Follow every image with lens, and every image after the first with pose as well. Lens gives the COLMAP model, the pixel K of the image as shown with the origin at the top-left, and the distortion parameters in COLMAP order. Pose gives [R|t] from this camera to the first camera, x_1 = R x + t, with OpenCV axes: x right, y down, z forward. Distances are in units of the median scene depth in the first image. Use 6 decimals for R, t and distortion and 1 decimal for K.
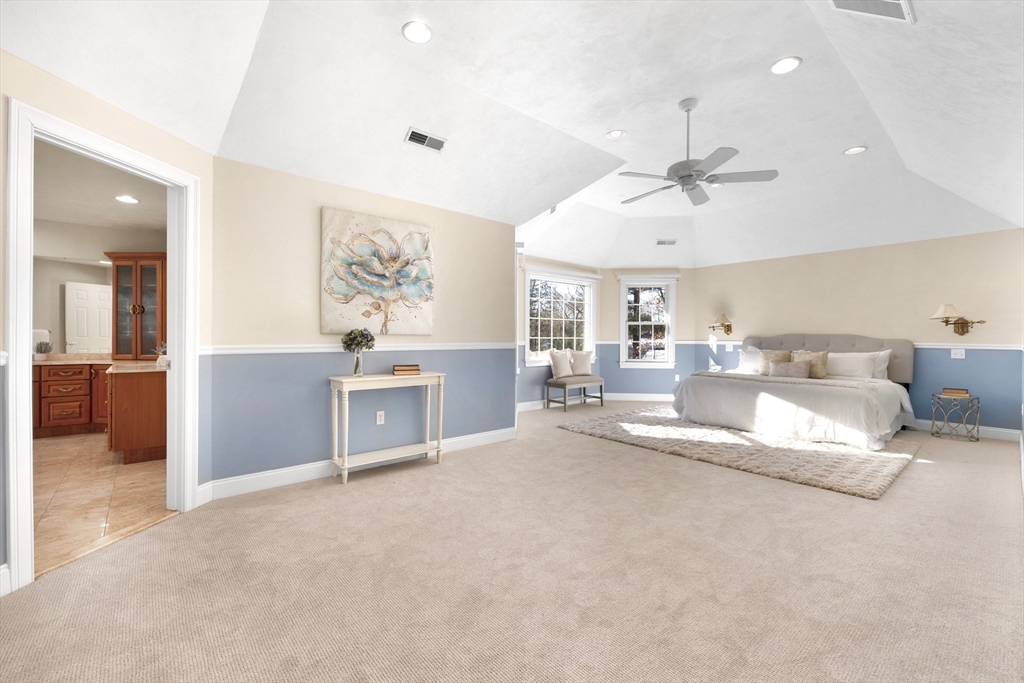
lens RADIAL K [[432.9, 0, 510.4], [0, 432.9, 339.7], [0, 0, 1]] dist [-0.003375, -0.000091]
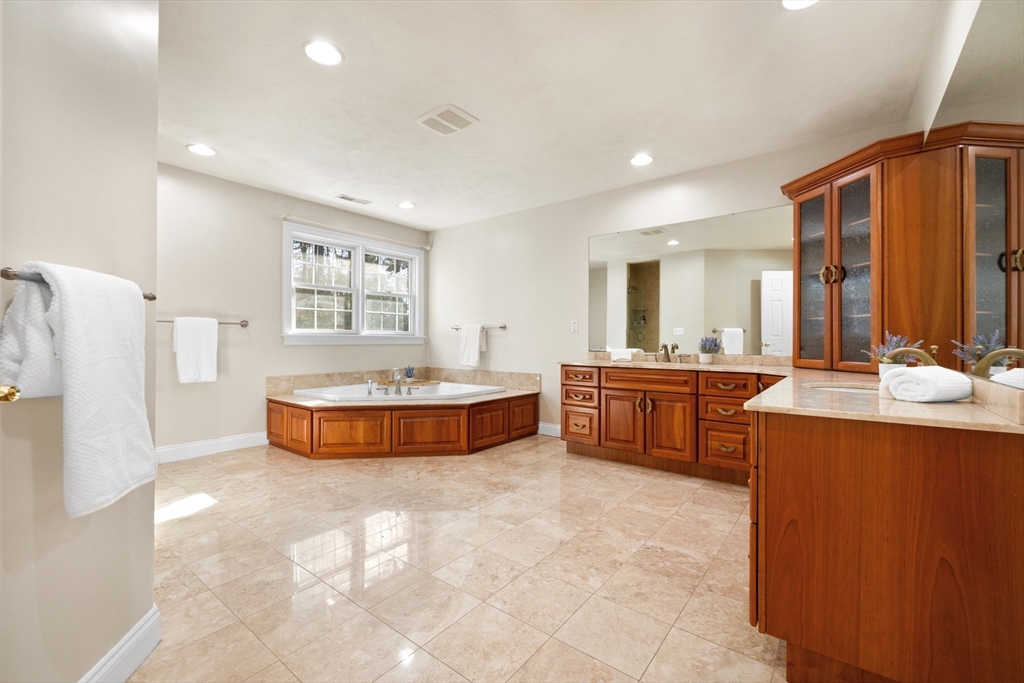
lens RADIAL K [[432.9, 0, 509.8], [0, 432.9, 340.0], [0, 0, 1]] dist [-0.003375, -0.000091]
pose [[0.203414, -0.008956, -0.979052, -0.462459], [-0.002382, 0.999951, -0.009642, 0.017491], [0.979090, 0.004294, 0.203383, 0.546629]]
